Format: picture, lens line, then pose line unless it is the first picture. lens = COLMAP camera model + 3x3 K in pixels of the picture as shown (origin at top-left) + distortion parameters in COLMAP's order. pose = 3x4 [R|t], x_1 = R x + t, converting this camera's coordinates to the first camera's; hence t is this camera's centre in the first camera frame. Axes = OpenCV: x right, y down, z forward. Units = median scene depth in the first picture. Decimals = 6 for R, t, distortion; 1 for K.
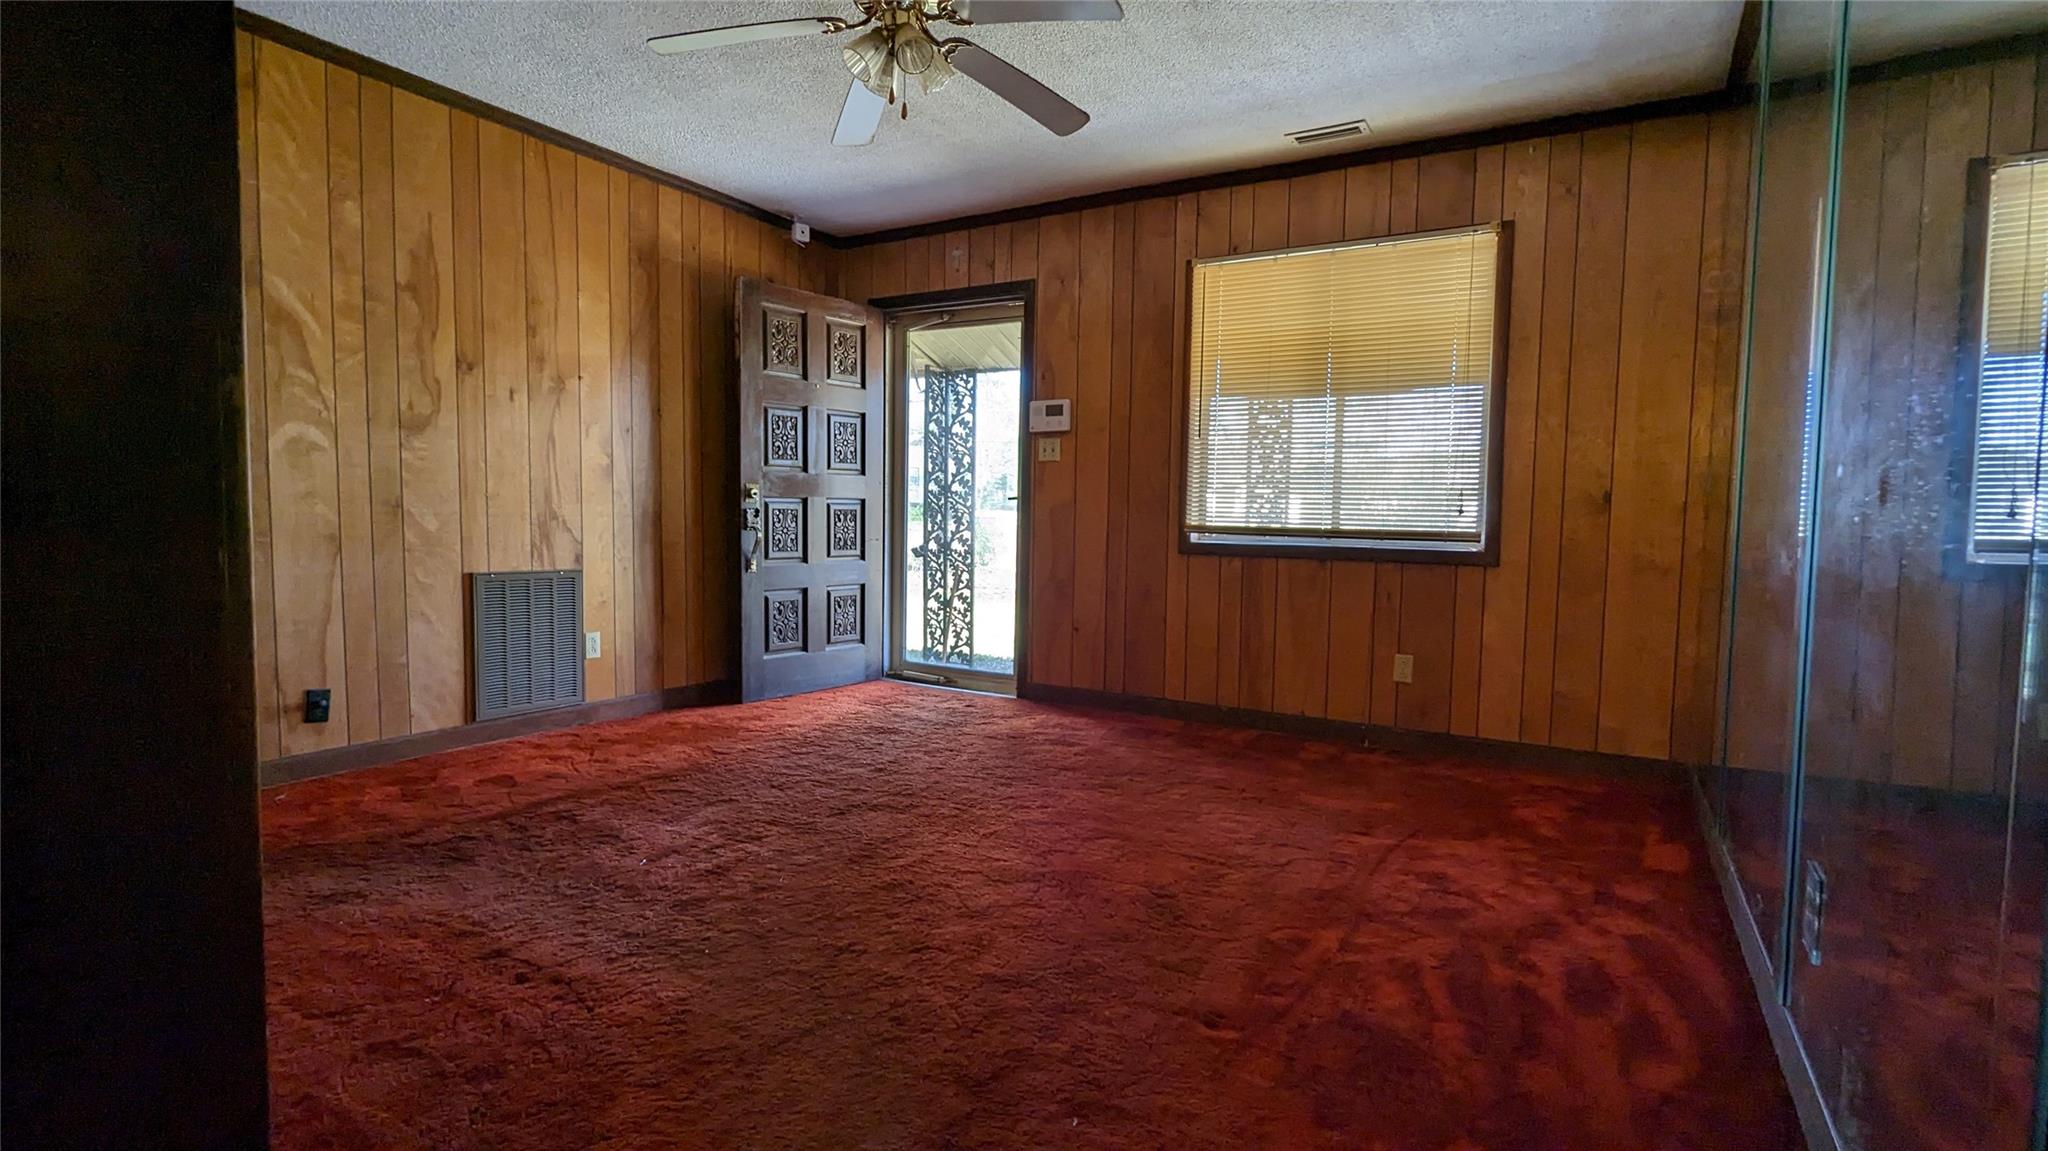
lens RADIAL K [[964.4, 0, 1022.2], [0, 964.4, 577.2], [0, 0, 1]] dist [0.000986, 0.001049]
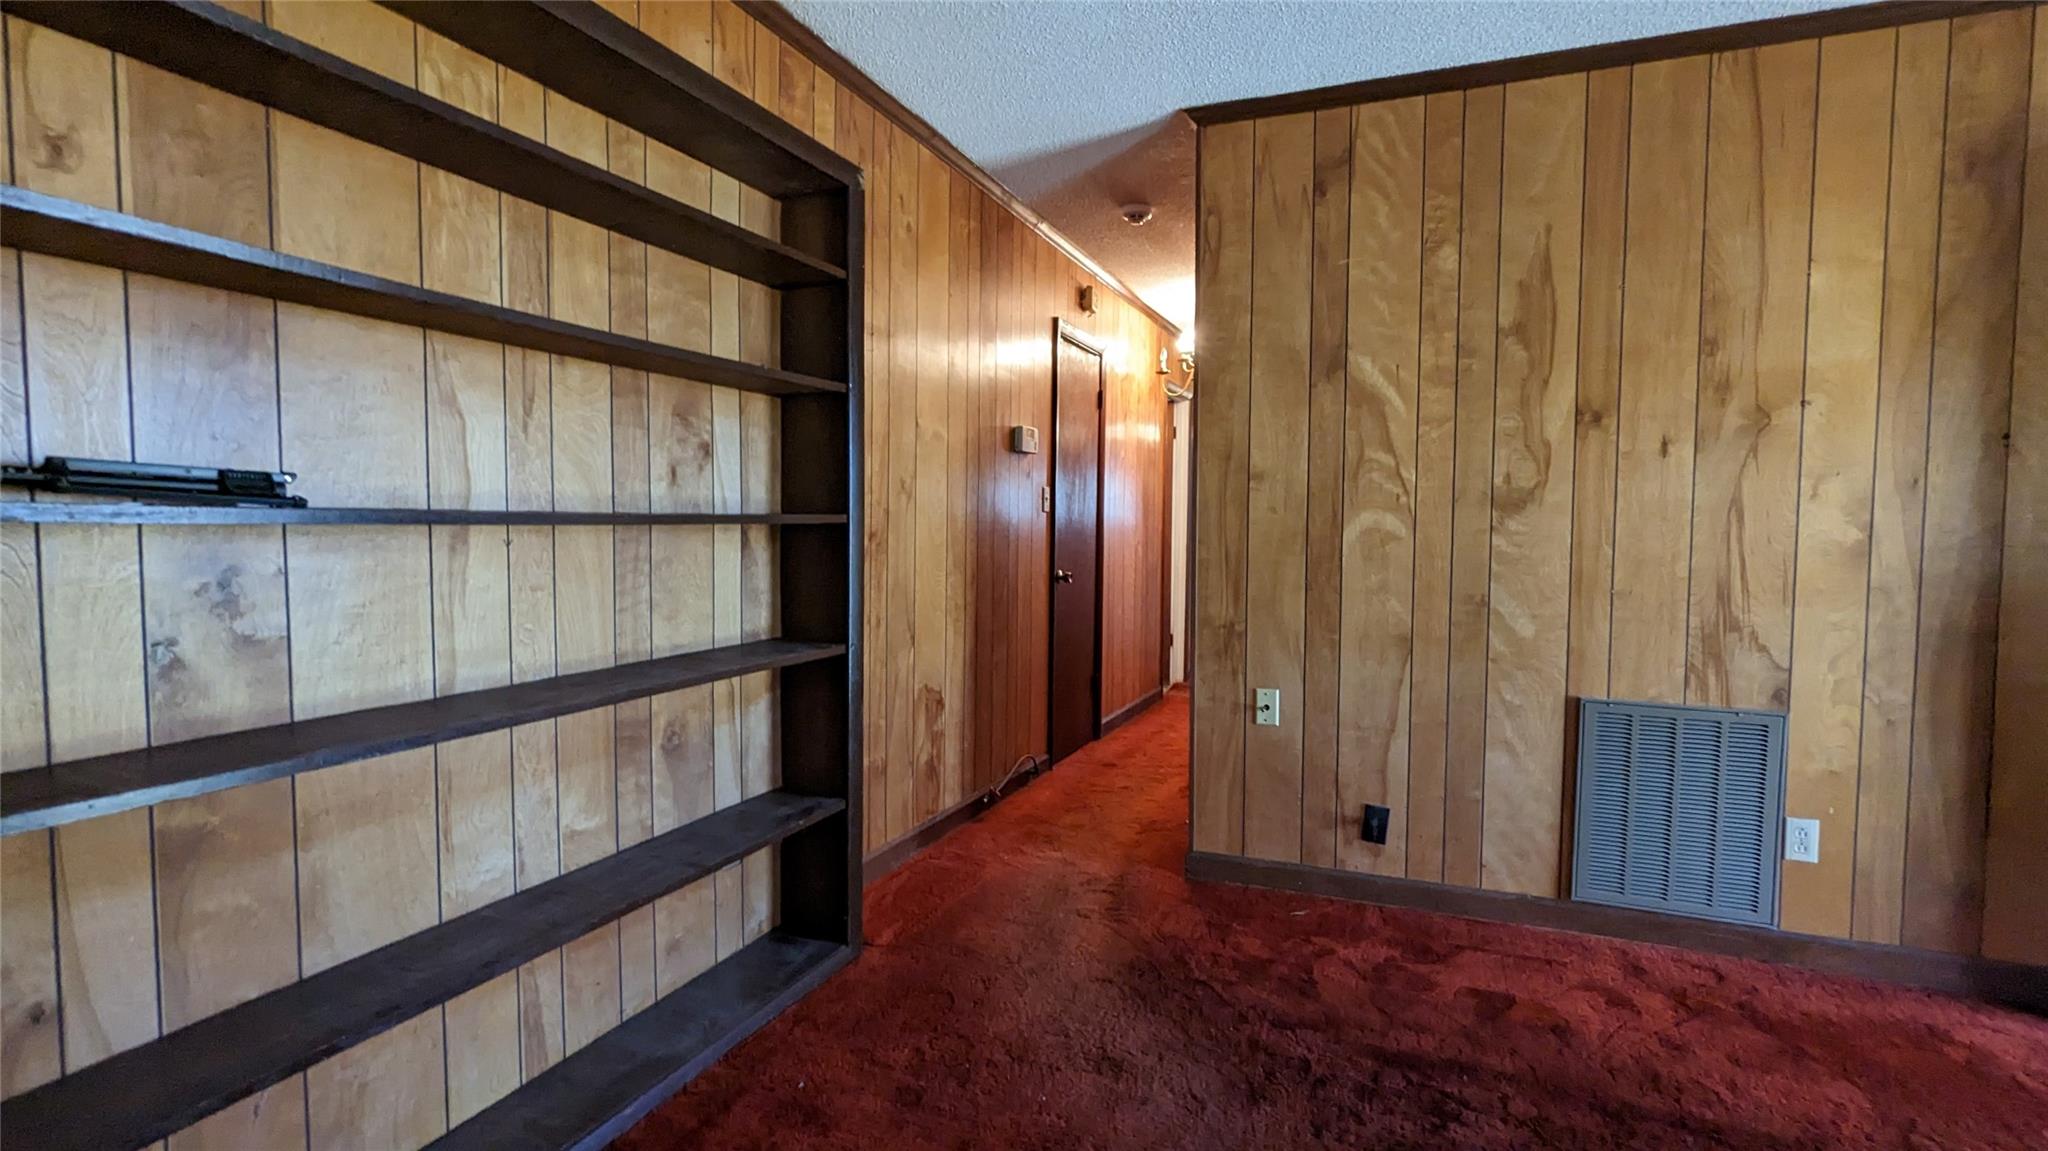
lens RADIAL K [[964.4, 0, 1023.7], [0, 964.4, 579.8], [0, 0, 1]] dist [0.000986, 0.001049]
pose [[0.144785, 0.037655, -0.988746, 0.094462], [-0.073711, 0.996909, 0.027172, -0.087666], [0.986714, 0.068947, 0.147113, 0.499398]]
